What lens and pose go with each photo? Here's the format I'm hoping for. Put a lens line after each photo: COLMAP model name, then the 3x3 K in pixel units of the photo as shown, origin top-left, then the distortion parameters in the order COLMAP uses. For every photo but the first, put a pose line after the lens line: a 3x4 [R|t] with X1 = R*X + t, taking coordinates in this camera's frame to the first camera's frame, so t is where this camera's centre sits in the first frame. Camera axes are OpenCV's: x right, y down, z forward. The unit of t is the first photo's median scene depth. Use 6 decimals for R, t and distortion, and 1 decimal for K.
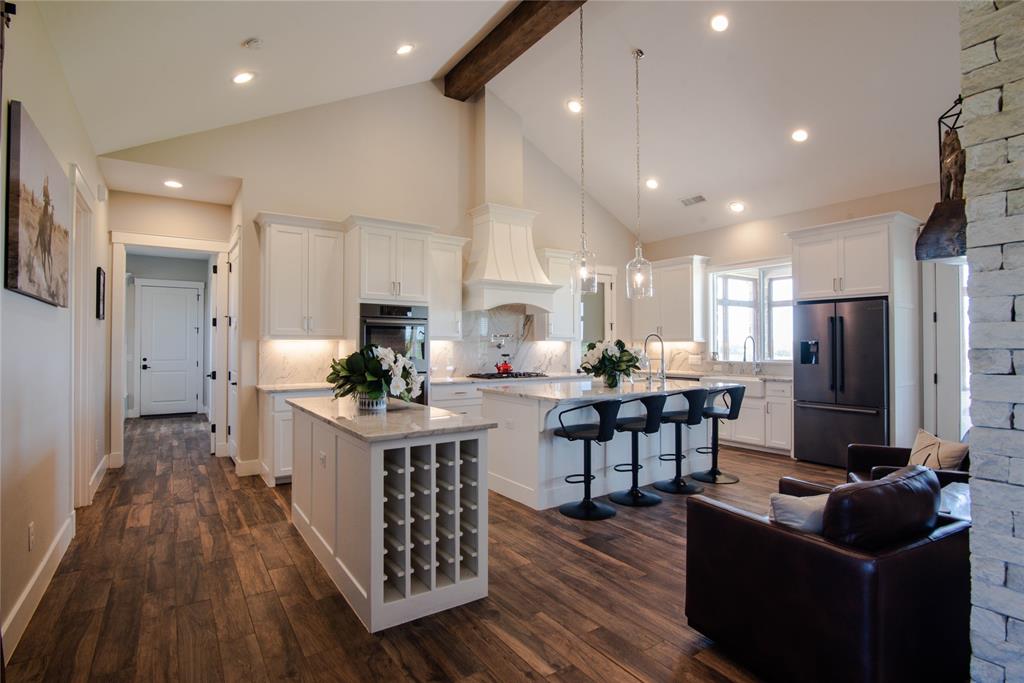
lens RADIAL K [[507.0, 0, 510.2], [0, 507.0, 338.1], [0, 0, 1]] dist [-0.016871, 0.000055]
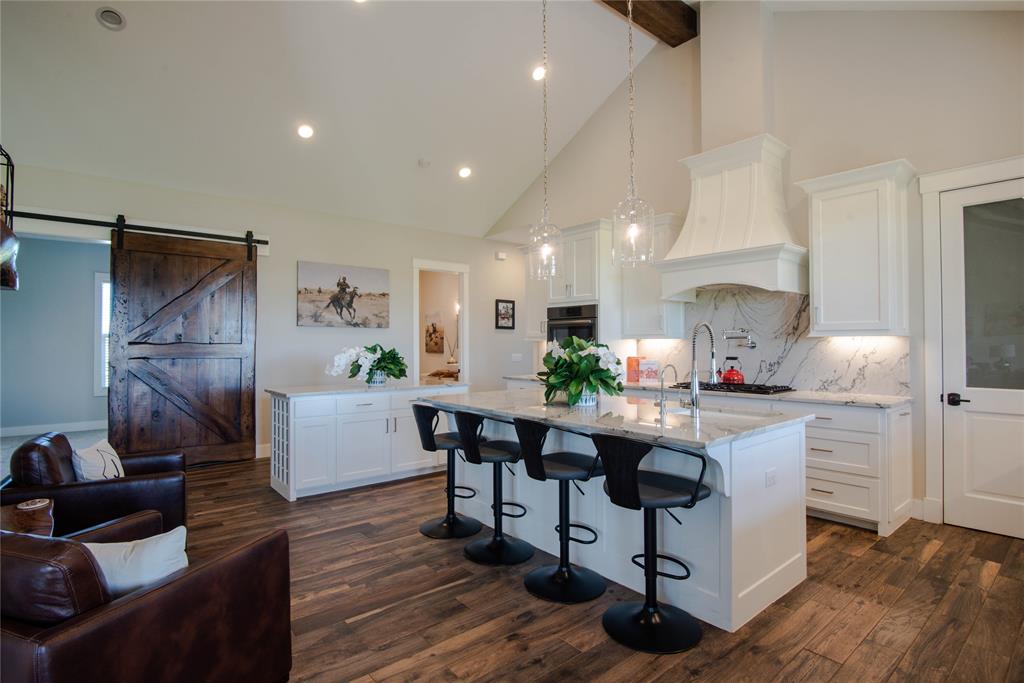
lens RADIAL K [[507.0, 0, 510.2], [0, 507.0, 338.1], [0, 0, 1]] dist [-0.016871, 0.000055]
pose [[0.096097, -0.012176, -0.995297, 1.011879], [0.014056, 0.999842, -0.010874, 0.013846], [0.995273, -0.012945, 0.096253, 0.969423]]
